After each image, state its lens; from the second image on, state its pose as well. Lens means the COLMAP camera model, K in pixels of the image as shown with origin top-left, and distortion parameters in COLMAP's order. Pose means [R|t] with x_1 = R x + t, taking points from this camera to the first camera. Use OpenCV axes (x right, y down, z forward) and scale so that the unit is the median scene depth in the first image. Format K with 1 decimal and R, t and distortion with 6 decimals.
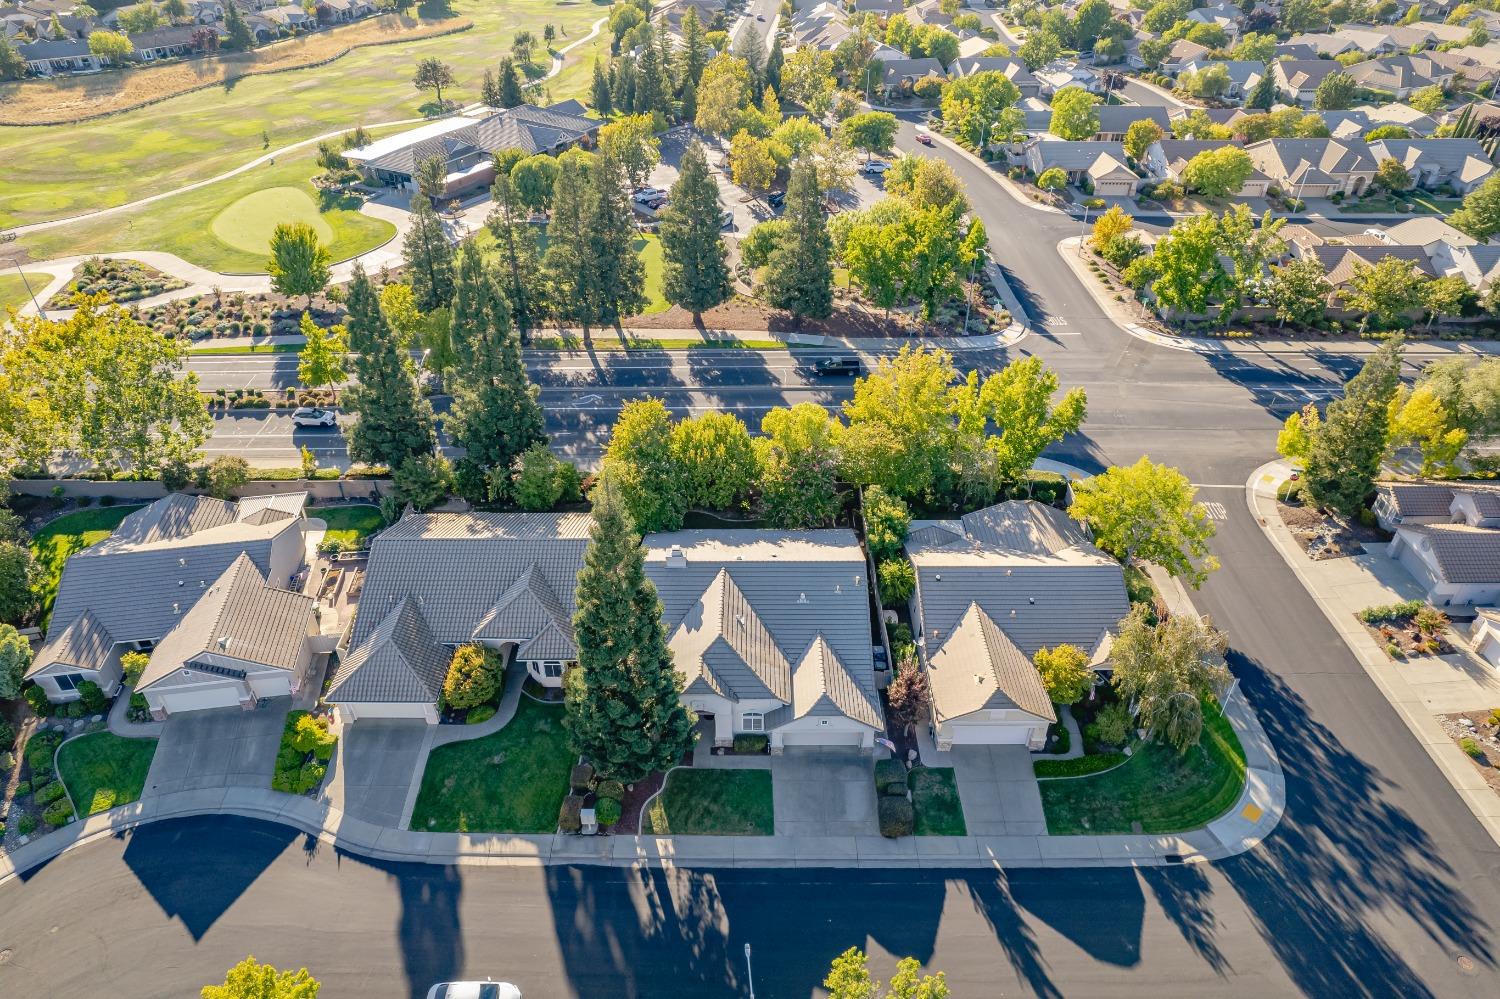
lens RADIAL K [[962.3, 0, 741.3], [0, 962.3, 502.2], [0, 0, 1]] dist [-0.077434, 0.070030]
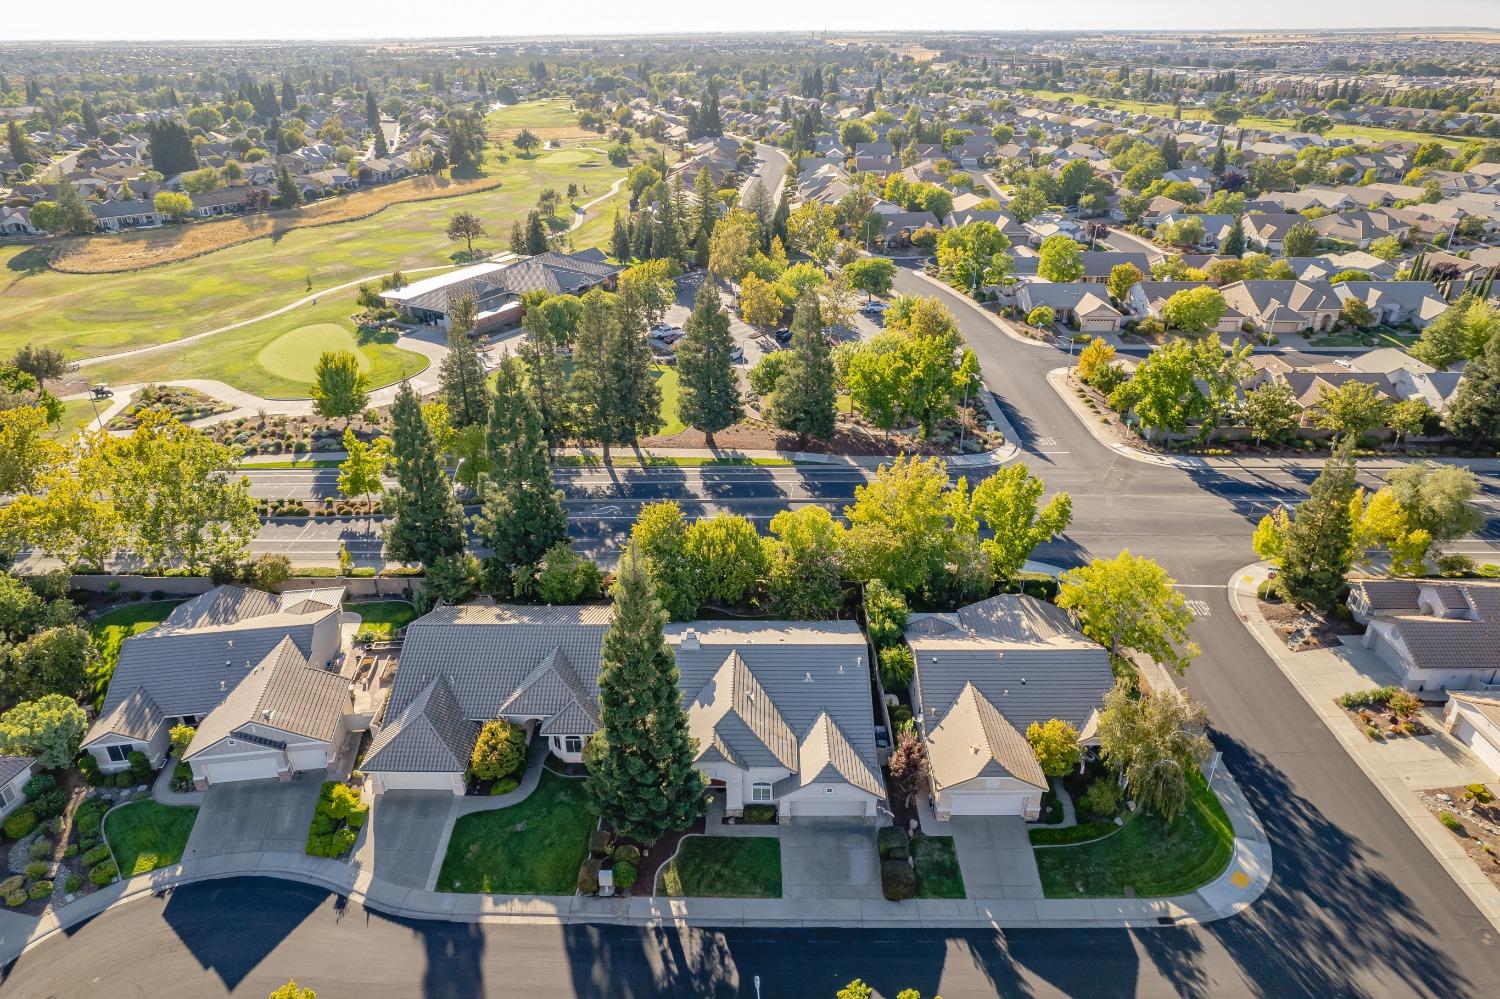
lens RADIAL K [[962.3, 0, 741.3], [0, 962.3, 502.2], [0, 0, 1]] dist [-0.077434, 0.070030]
pose [[0.999961, 0.001249, -0.008728, -0.001689], [-0.002526, 0.988999, -0.147901, 0.061253], [0.008447, 0.147917, 0.988964, -0.082682]]
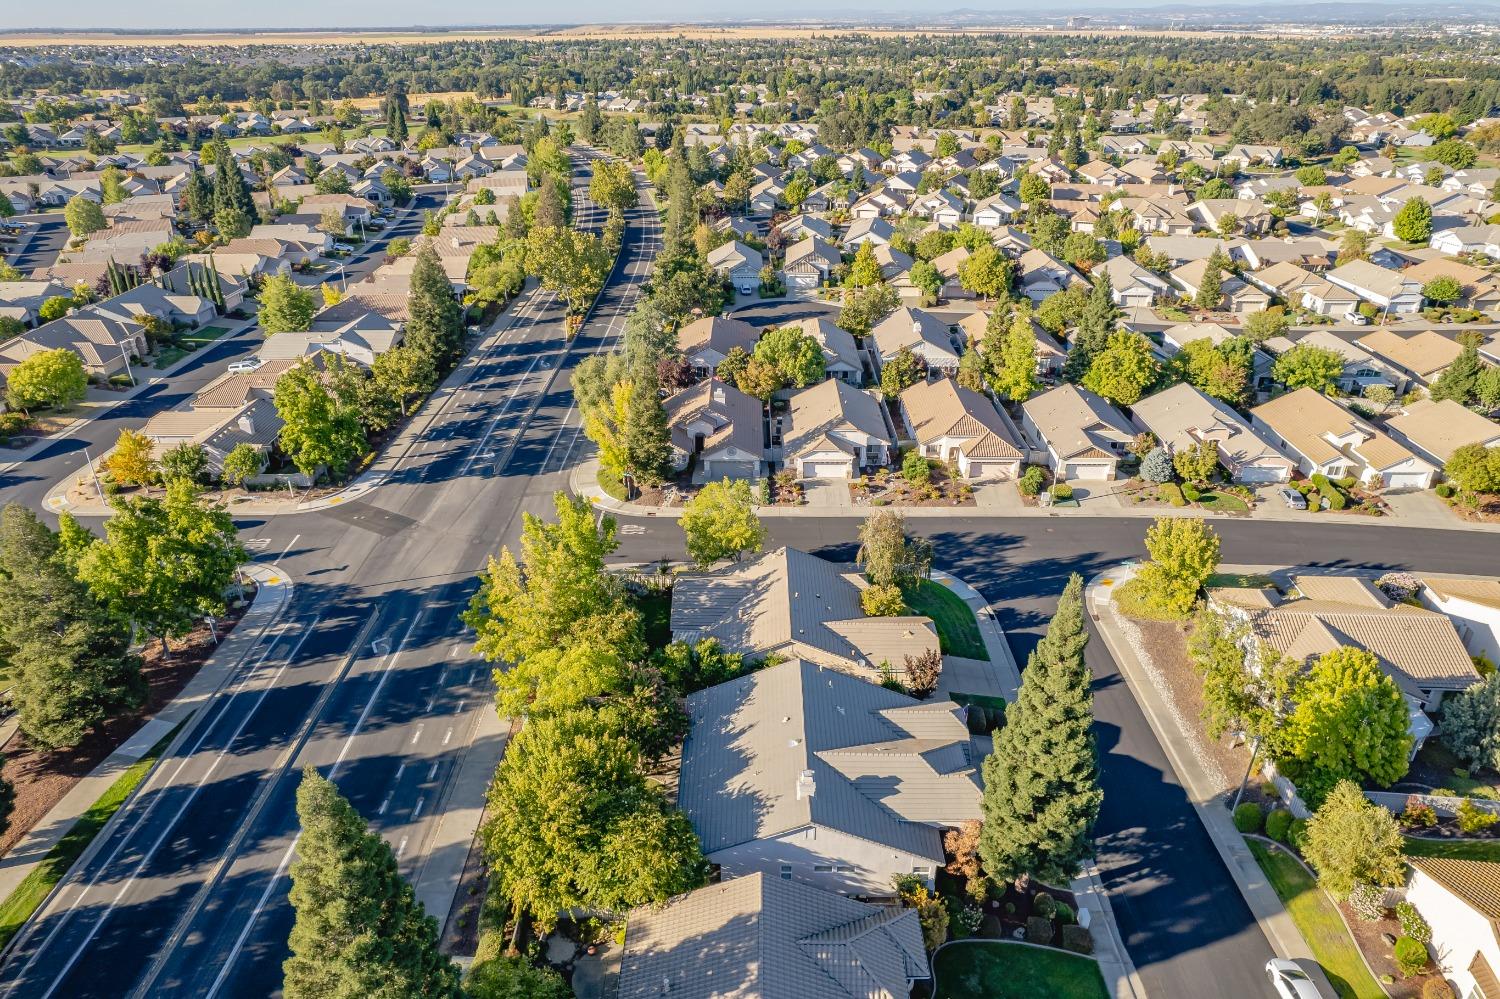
lens RADIAL K [[962.3, 0, 741.3], [0, 962.3, 502.2], [0, 0, 1]] dist [-0.077434, 0.070030]
pose [[0.008353, -0.449220, 0.893382, -0.709186], [0.578147, 0.731122, 0.362225, -0.466178], [-0.815890, 0.513481, 0.265822, 0.664189]]
